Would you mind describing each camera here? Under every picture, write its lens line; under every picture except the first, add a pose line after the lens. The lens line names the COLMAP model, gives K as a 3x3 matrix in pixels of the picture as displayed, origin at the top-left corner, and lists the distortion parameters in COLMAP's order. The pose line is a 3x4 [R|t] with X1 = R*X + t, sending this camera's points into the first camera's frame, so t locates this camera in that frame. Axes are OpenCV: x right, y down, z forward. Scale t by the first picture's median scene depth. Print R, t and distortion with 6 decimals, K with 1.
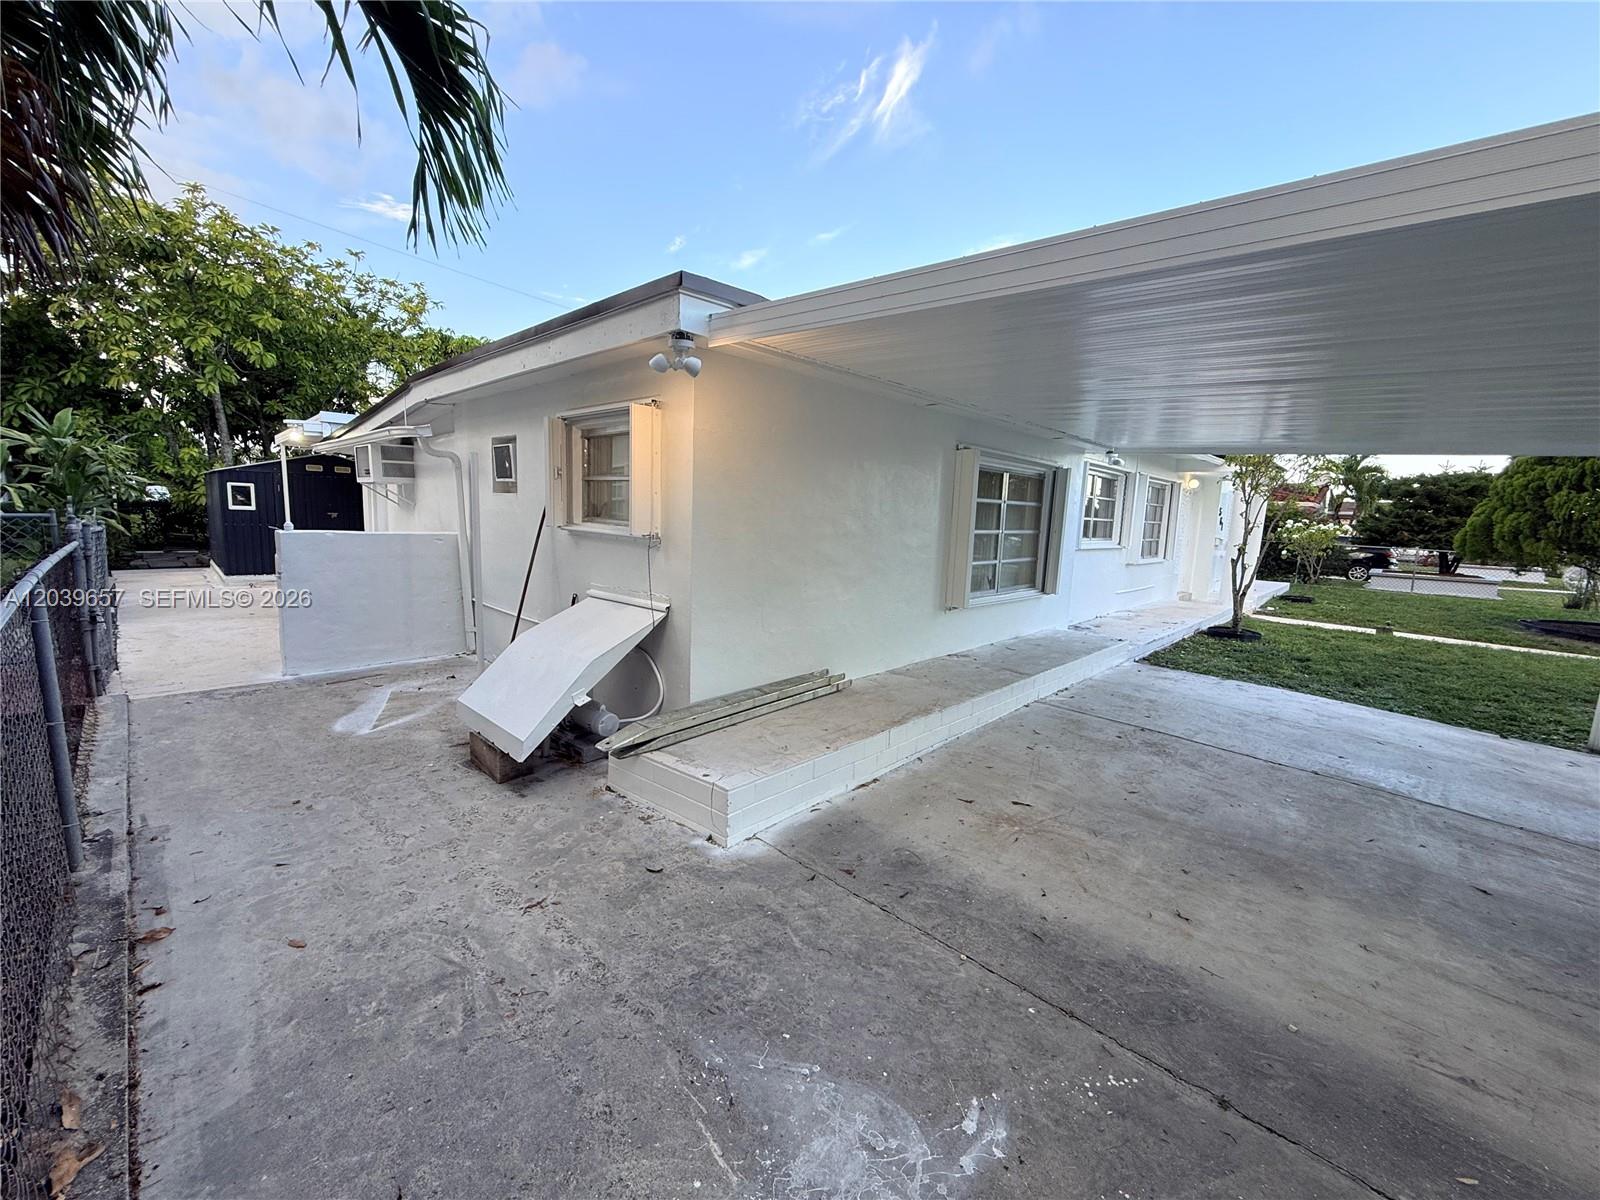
lens RADIAL K [[636.3, 0, 795.3], [0, 636.3, 600.0], [0, 0, 1]] dist [-0.000639, 0.000168]
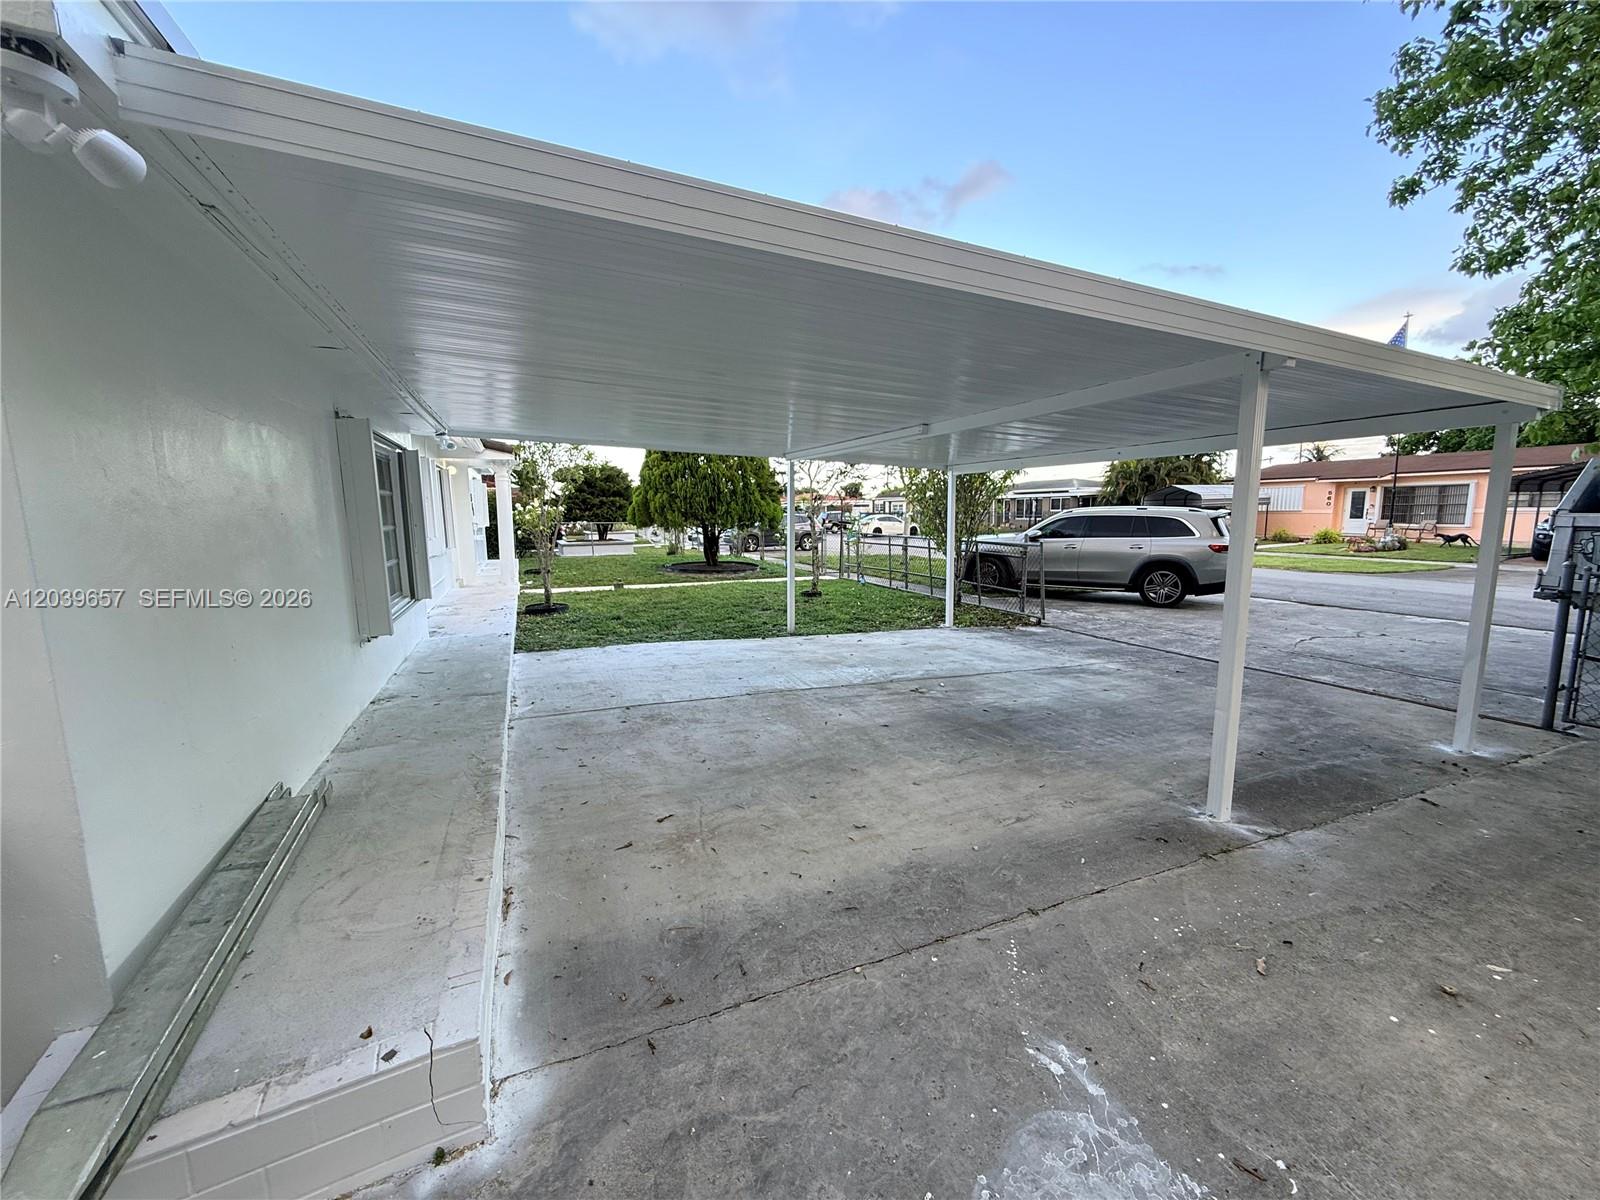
lens RADIAL K [[636.3, 0, 795.3], [0, 636.3, 600.0], [0, 0, 1]] dist [-0.000639, 0.000168]
pose [[0.391636, -0.169877, 0.904302, -0.323714], [0.151050, 0.981345, 0.118933, -0.065998], [-0.907637, 0.090016, 0.409990, 0.385864]]
